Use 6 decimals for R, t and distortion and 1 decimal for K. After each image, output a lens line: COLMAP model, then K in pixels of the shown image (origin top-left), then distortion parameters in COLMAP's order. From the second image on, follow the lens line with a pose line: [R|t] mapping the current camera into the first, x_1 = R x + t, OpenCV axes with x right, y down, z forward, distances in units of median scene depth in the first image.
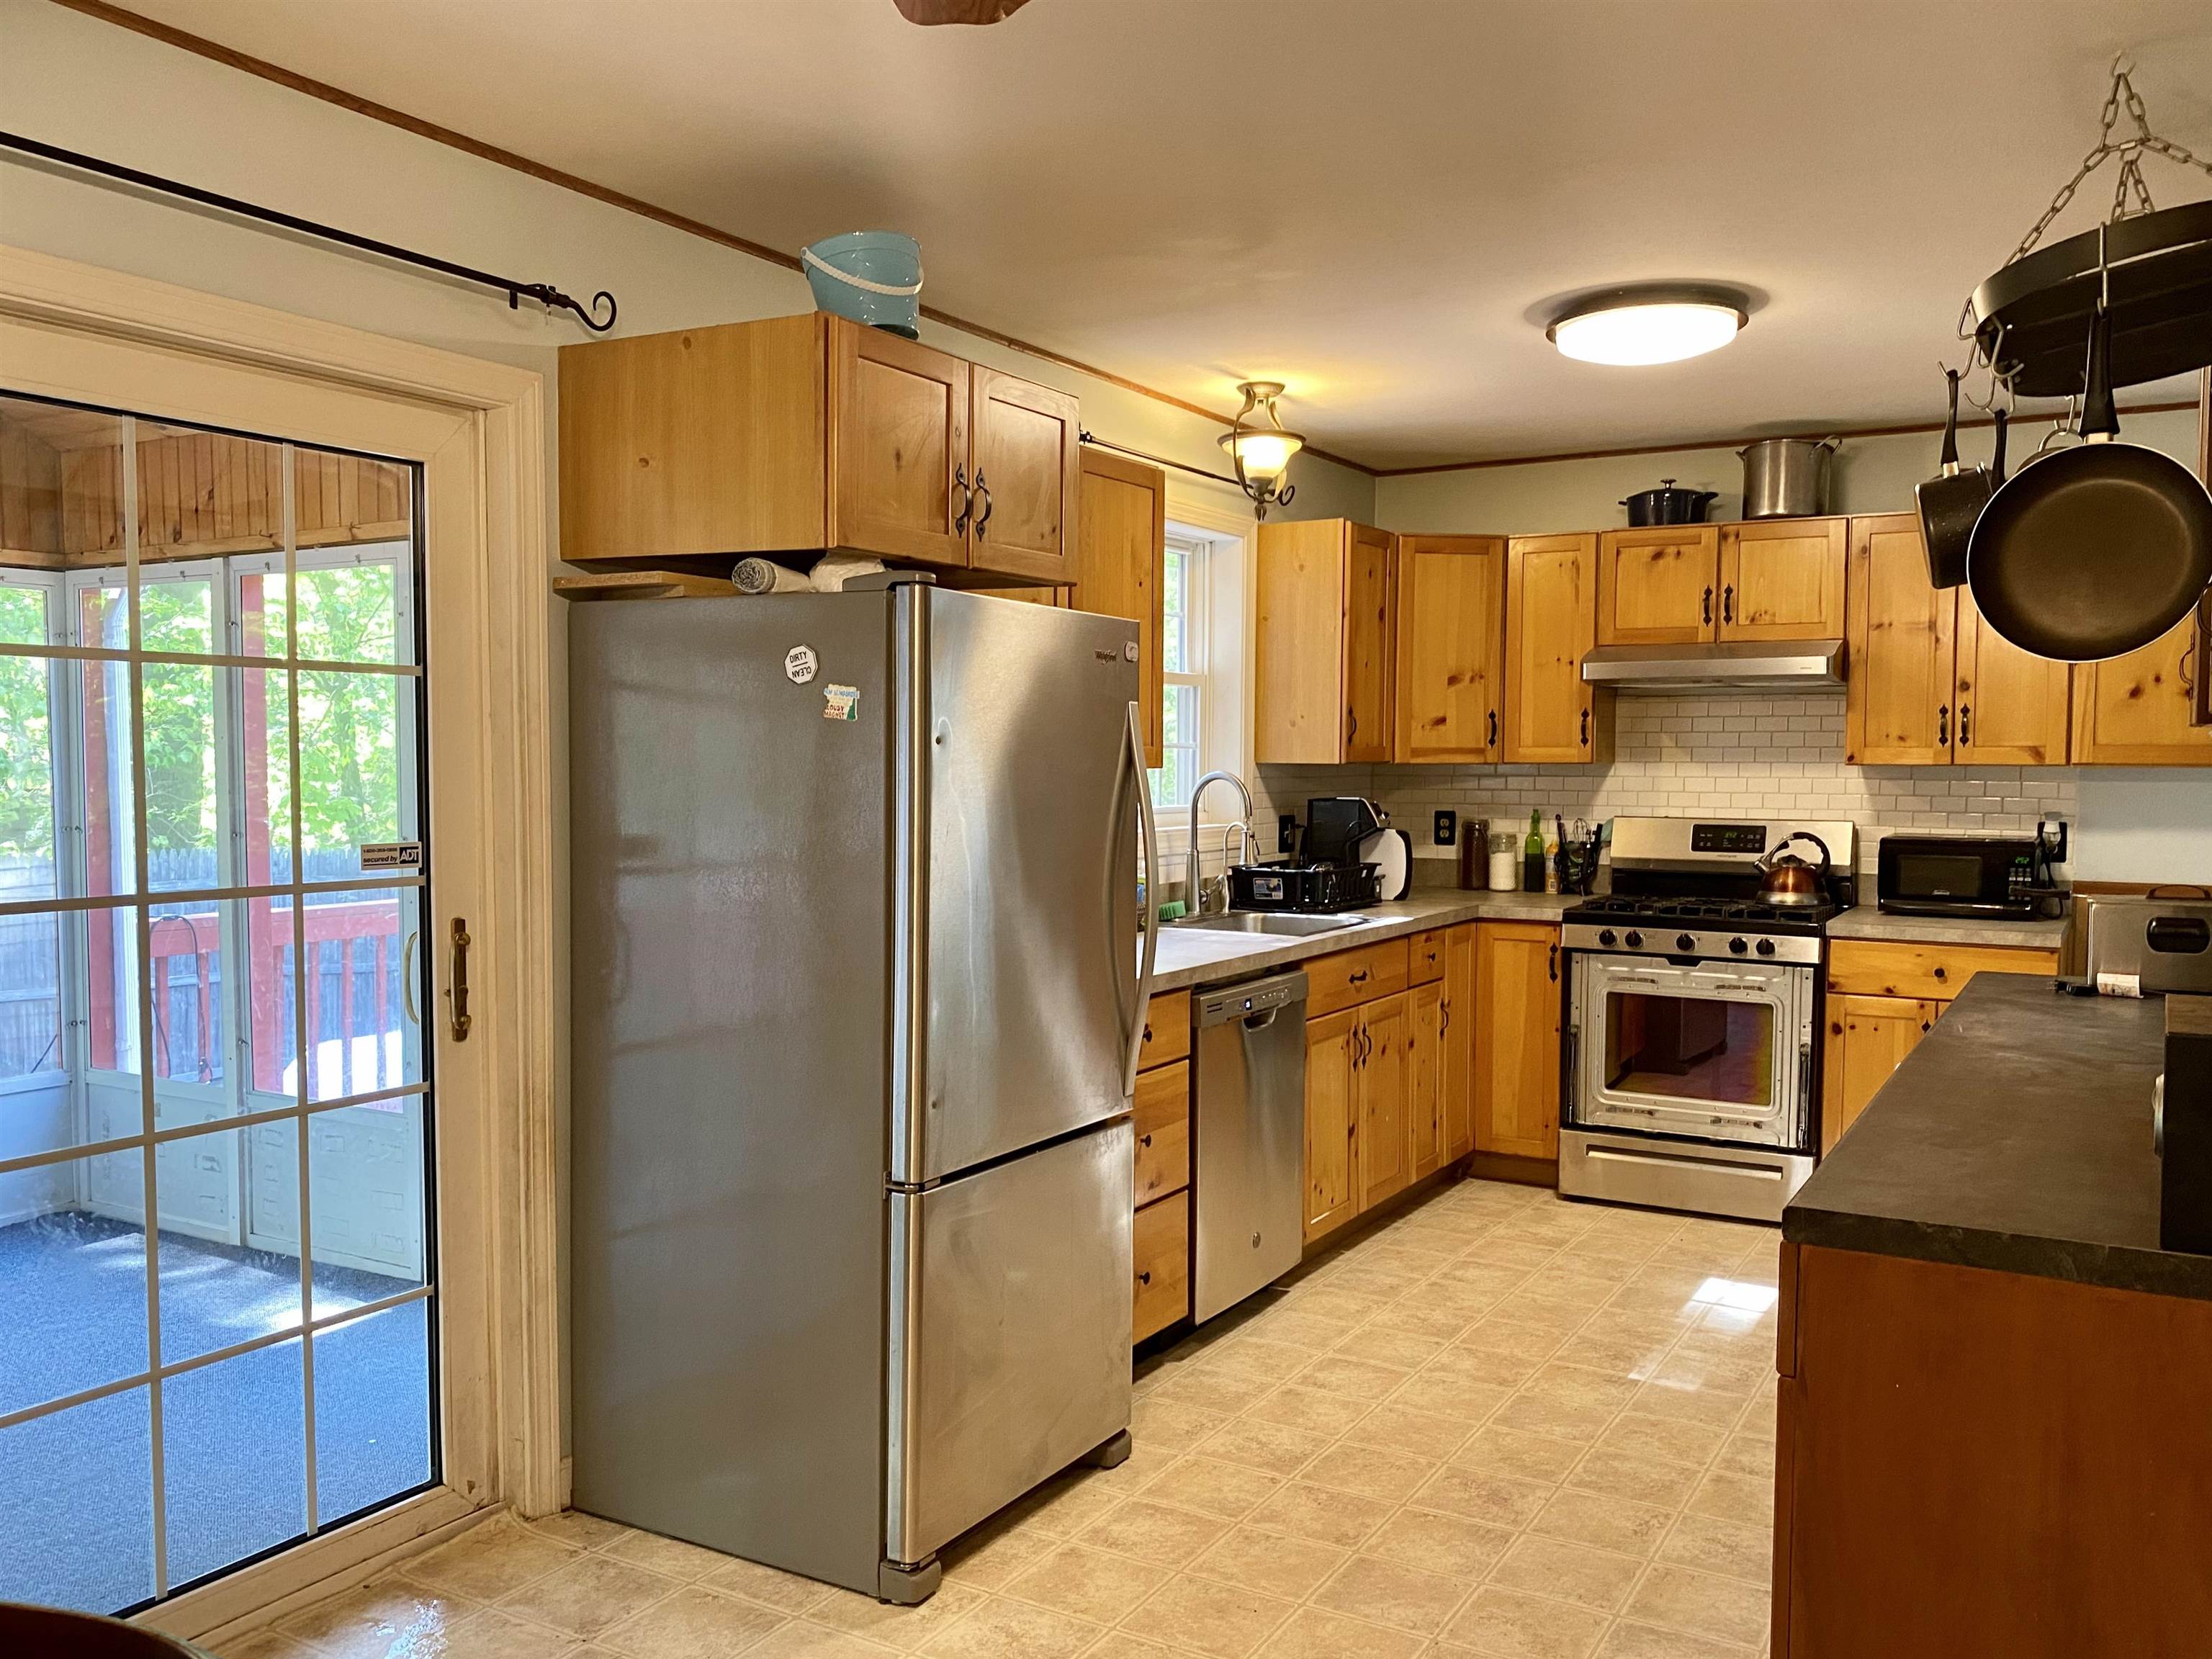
lens RADIAL K [[1792.3, 0, 1109.7], [0, 1792.3, 853.7], [0, 0, 1]] dist [0.069583, -0.081757]
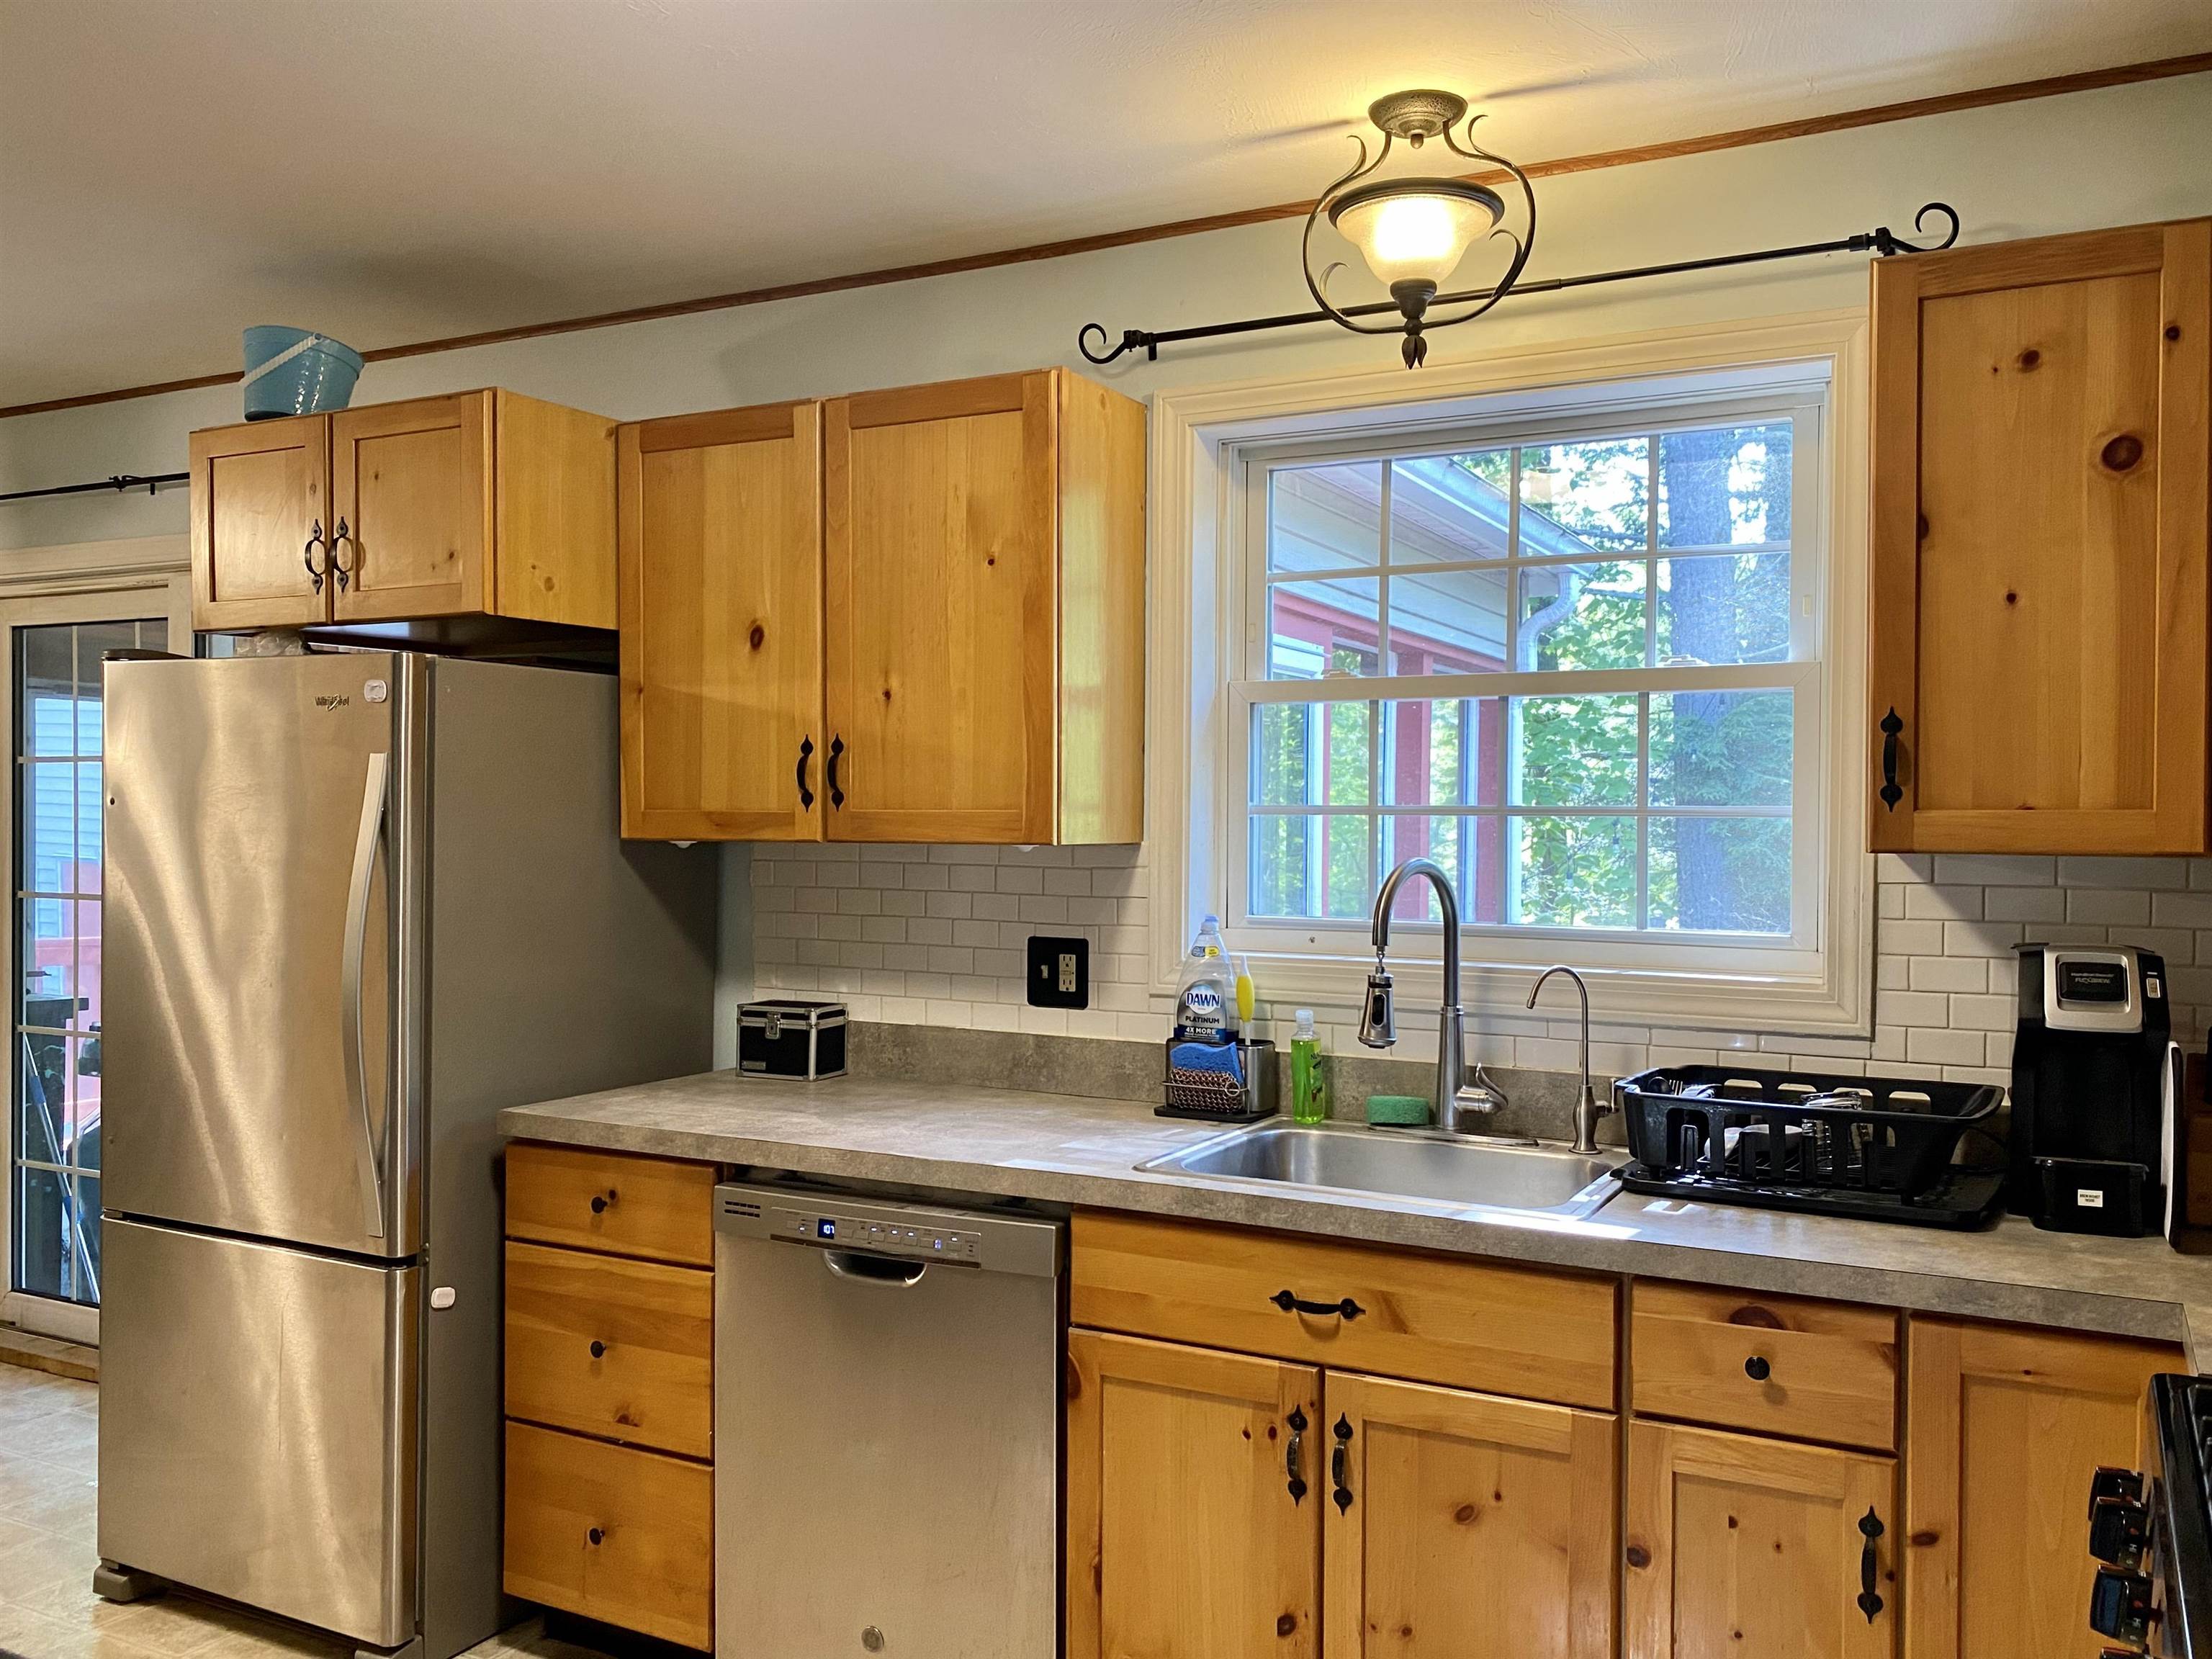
lens RADIAL K [[1798.8, 0, 1126.5], [0, 1798.8, 839.0], [0, 0, 1]] dist [0.064516, -0.073822]
pose [[0.046828, 0.010836, -0.998844, 0.536163], [-0.064280, 0.997901, 0.007812, -0.046441], [0.996833, 0.063840, 0.047426, 0.816480]]
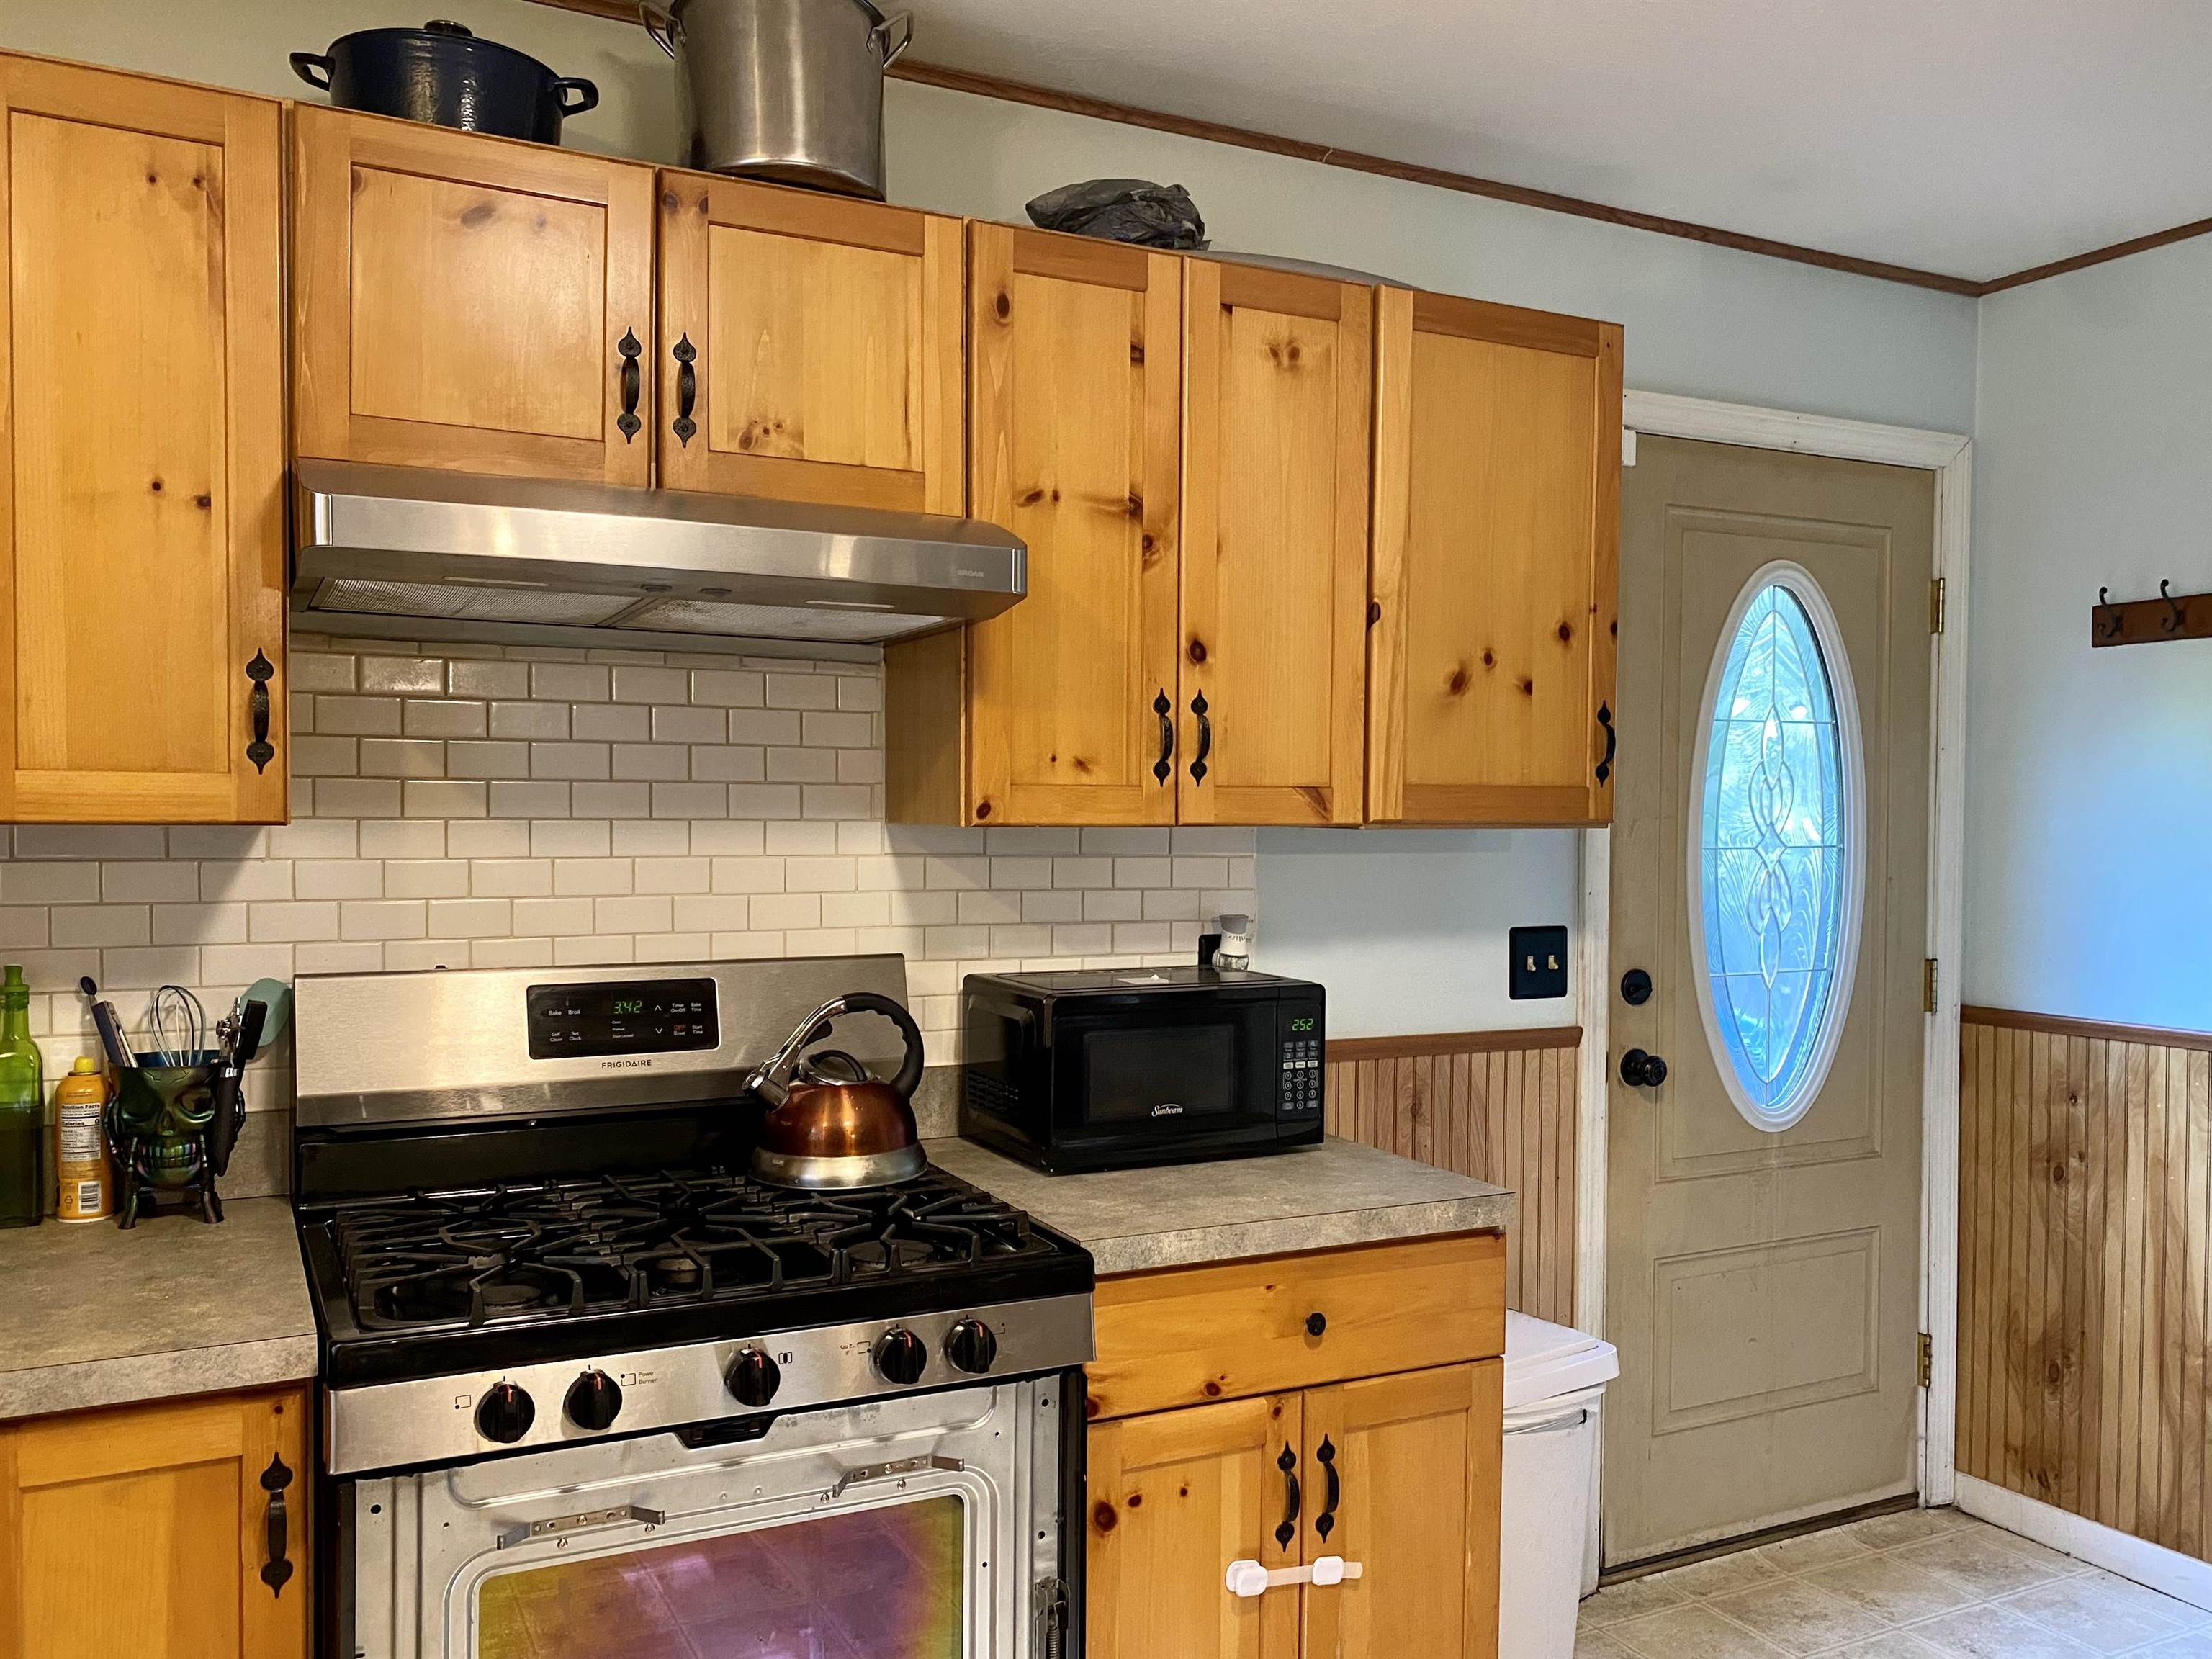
lens RADIAL K [[1792.3, 0, 1108.7], [0, 1792.3, 852.0], [0, 0, 1]] dist [0.069583, -0.081757]
pose [[0.534407, -0.023813, 0.844892, 0.077718], [0.042535, 0.999094, 0.001255, -0.041593], [-0.844156, 0.035267, 0.534936, 0.743614]]
